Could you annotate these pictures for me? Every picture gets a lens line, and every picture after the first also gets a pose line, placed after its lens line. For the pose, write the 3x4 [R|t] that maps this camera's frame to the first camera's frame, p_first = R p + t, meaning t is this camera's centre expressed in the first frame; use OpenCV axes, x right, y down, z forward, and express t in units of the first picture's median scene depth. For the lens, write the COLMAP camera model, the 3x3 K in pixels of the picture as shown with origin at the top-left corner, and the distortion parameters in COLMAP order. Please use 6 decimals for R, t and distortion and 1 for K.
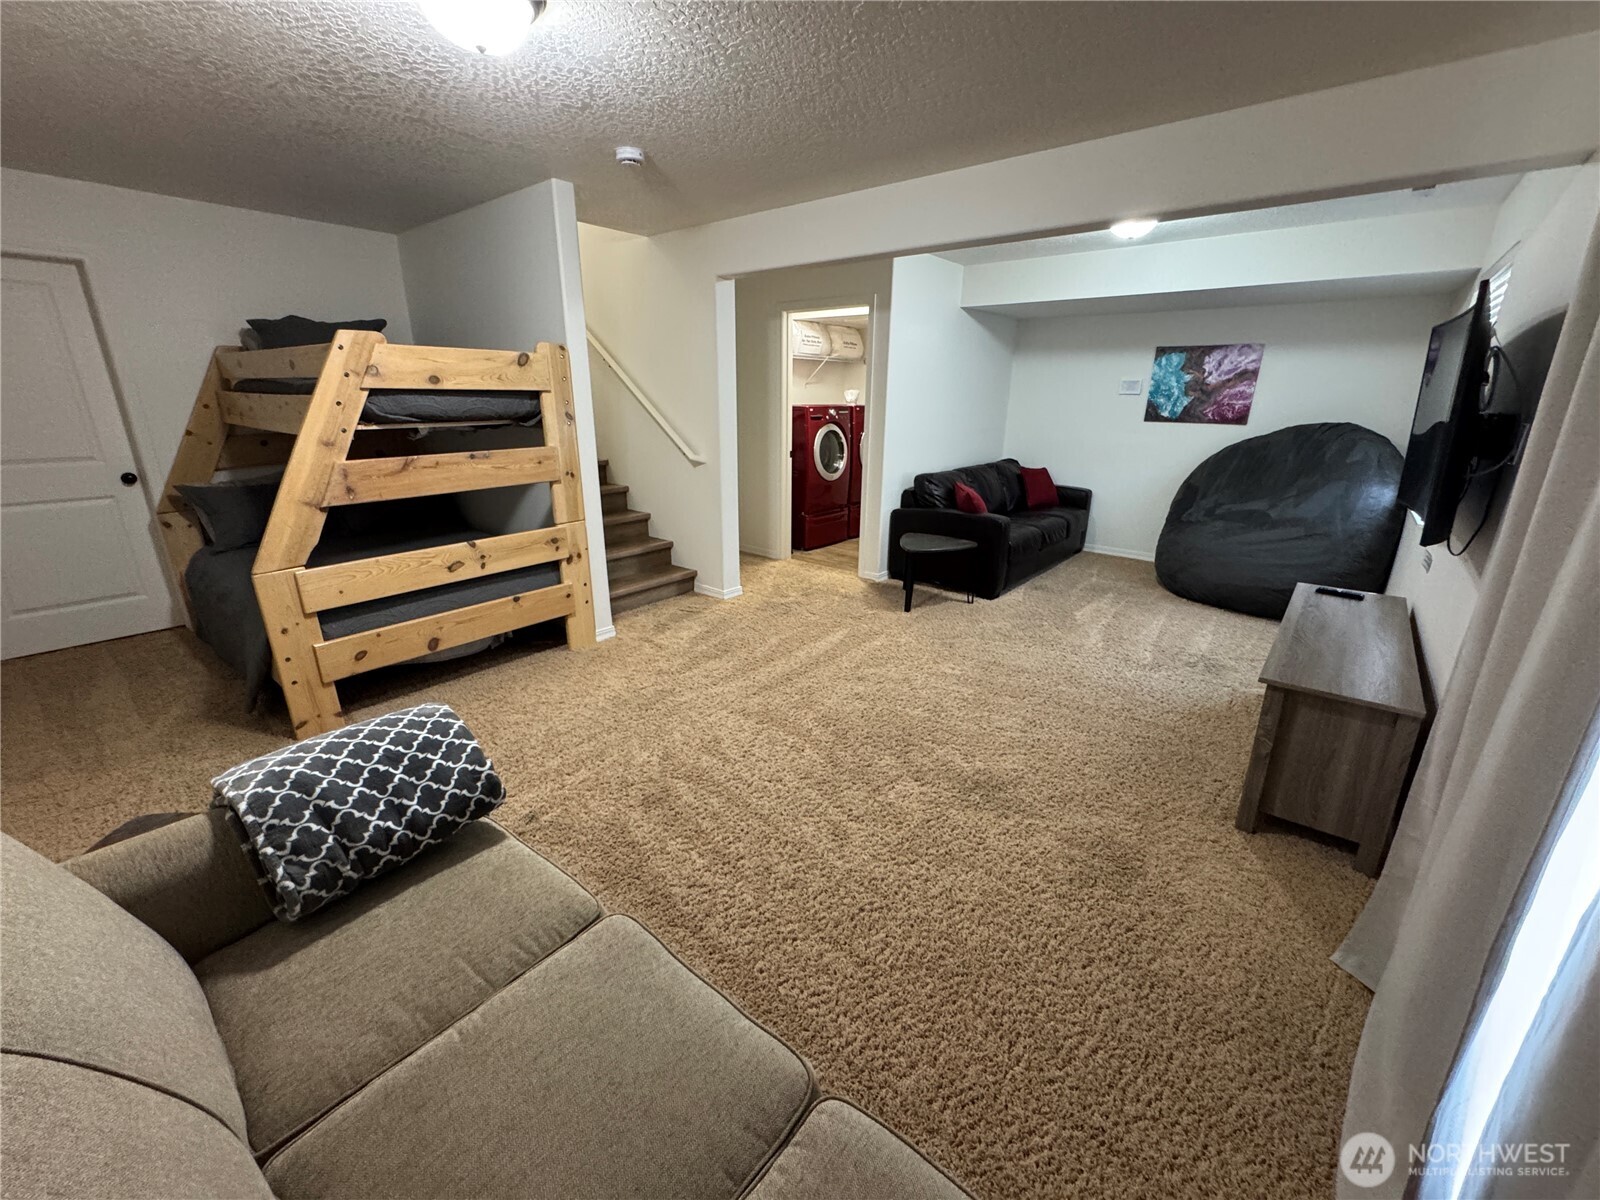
lens RADIAL K [[639.0, 0, 800.0], [0, 639.0, 600.0], [0, 0, 1]] dist [-0.001042, -0.000022]
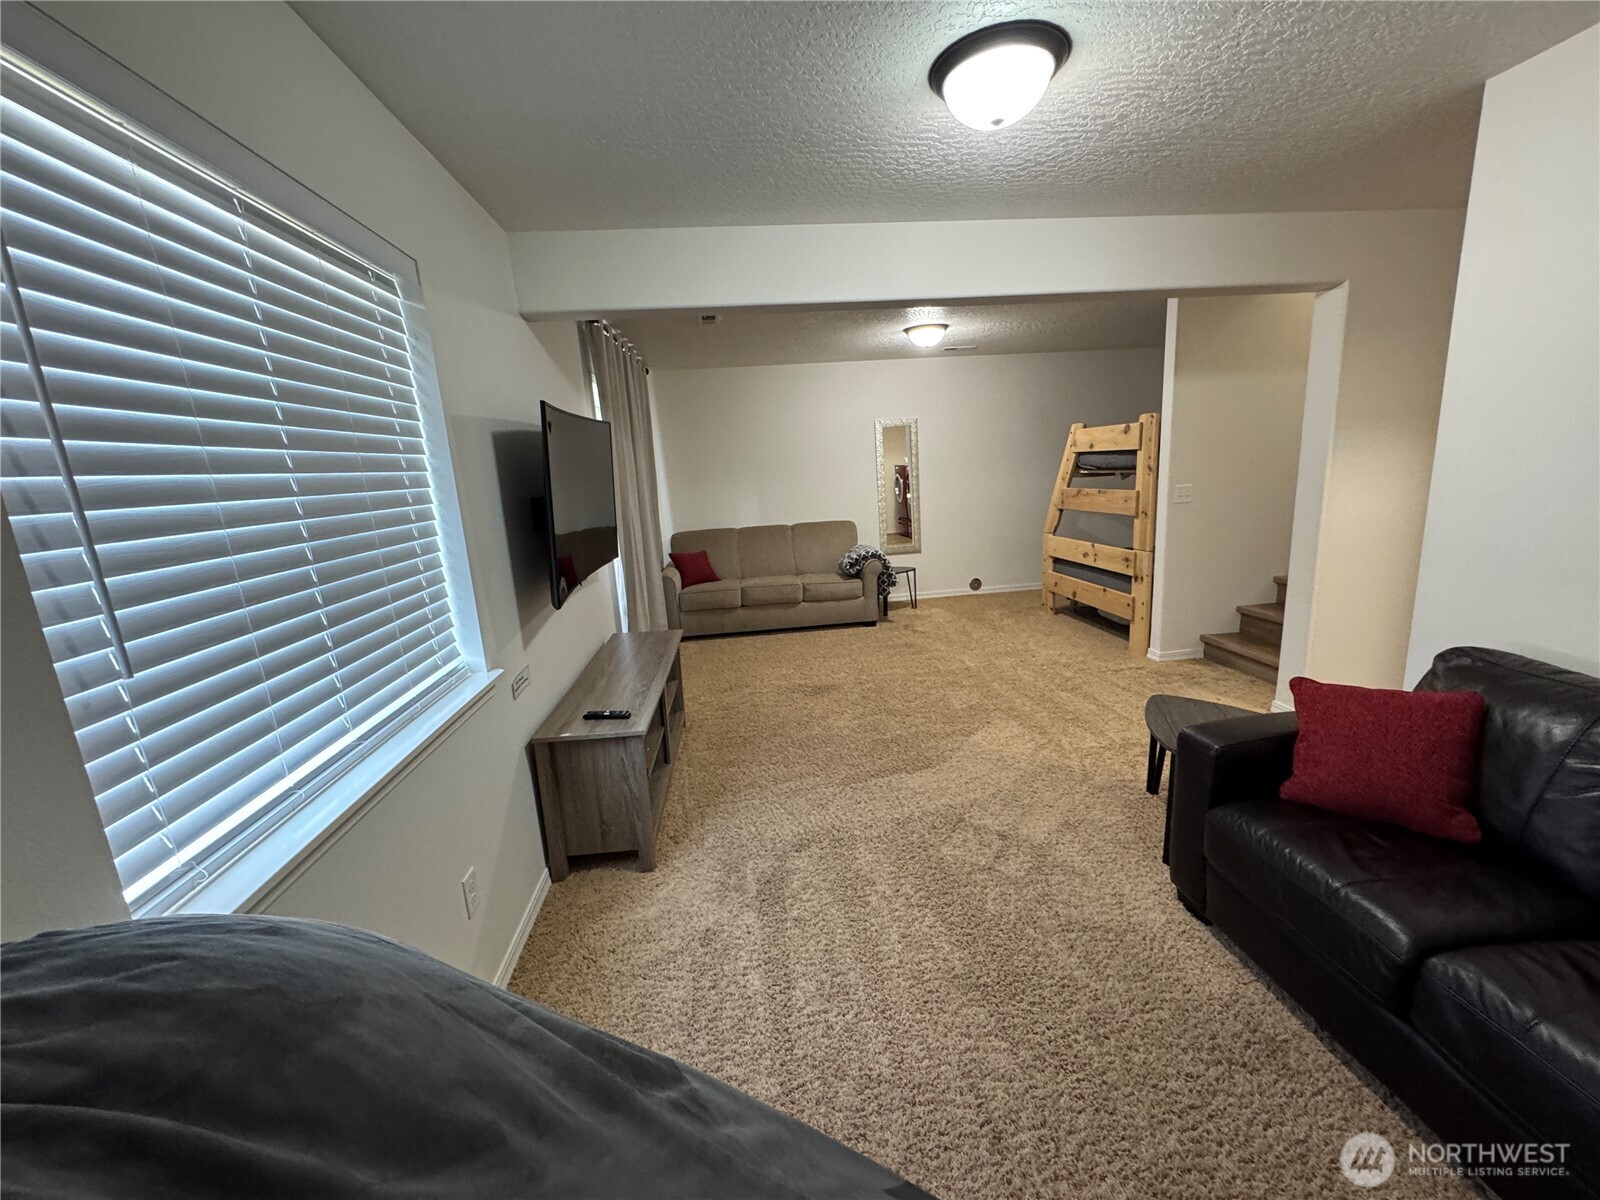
lens RADIAL K [[639.0, 0, 800.0], [0, 639.0, 600.0], [0, 0, 1]] dist [-0.001042, -0.000022]
pose [[-0.700432, 0.177015, -0.691419, 1.072644], [-0.171076, 0.898874, 0.403433, -0.457098], [0.692913, 0.400863, -0.599317, 1.420365]]
